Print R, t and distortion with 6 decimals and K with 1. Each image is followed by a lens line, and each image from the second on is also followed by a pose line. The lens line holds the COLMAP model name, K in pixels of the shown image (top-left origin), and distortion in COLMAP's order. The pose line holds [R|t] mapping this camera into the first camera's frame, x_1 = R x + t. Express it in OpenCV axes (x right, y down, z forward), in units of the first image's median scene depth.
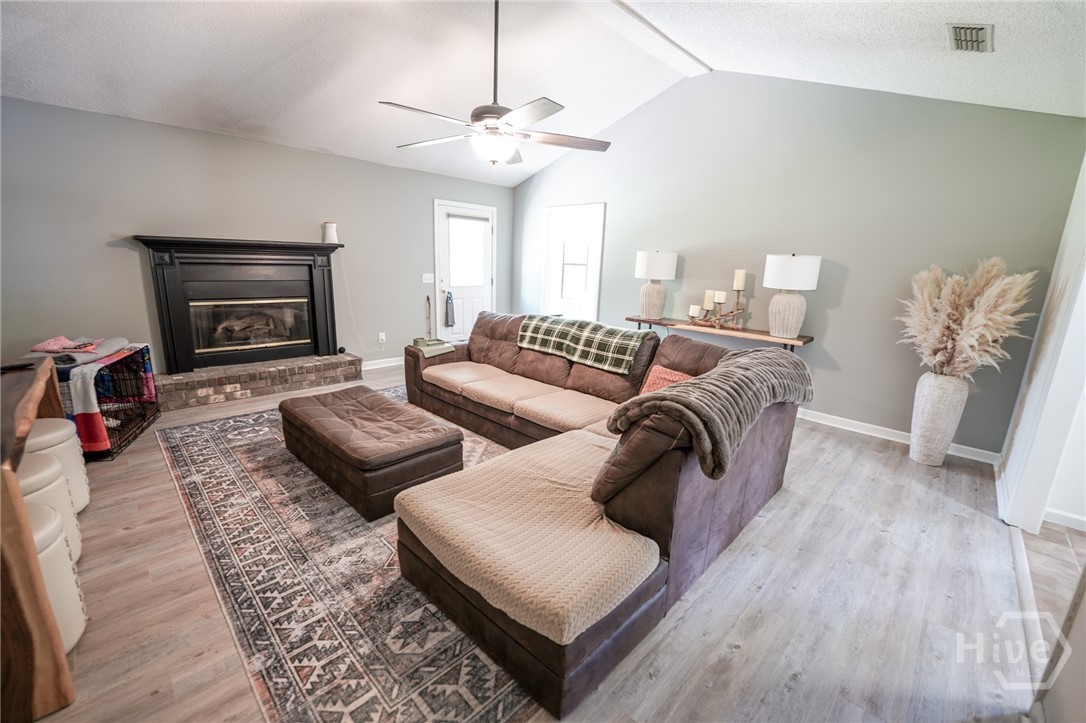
lens RADIAL K [[444.3, 0, 543.0], [0, 444.3, 361.5], [0, 0, 1]] dist [-0.014841, 0.000006]
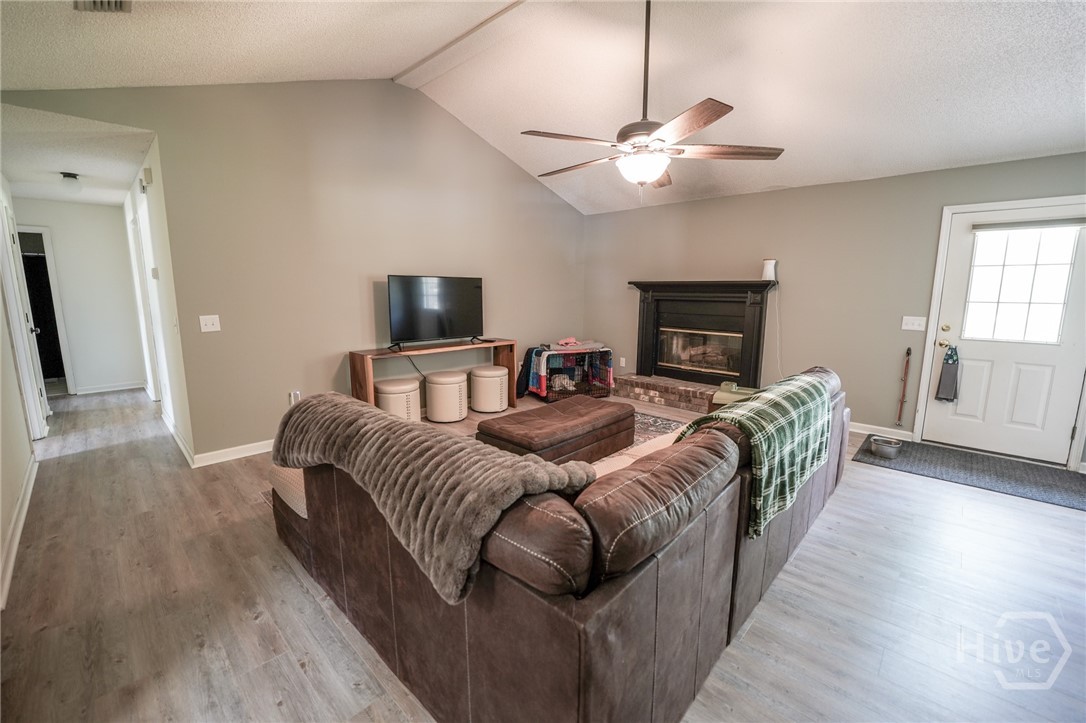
lens RADIAL K [[444.3, 0, 543.0], [0, 444.3, 361.5], [0, 0, 1]] dist [-0.014841, 0.000006]
pose [[0.015945, 0.127299, -0.991736, 0.572760], [-0.226611, 0.966513, 0.120418, -0.113731], [0.973855, 0.222819, 0.044258, 0.584745]]
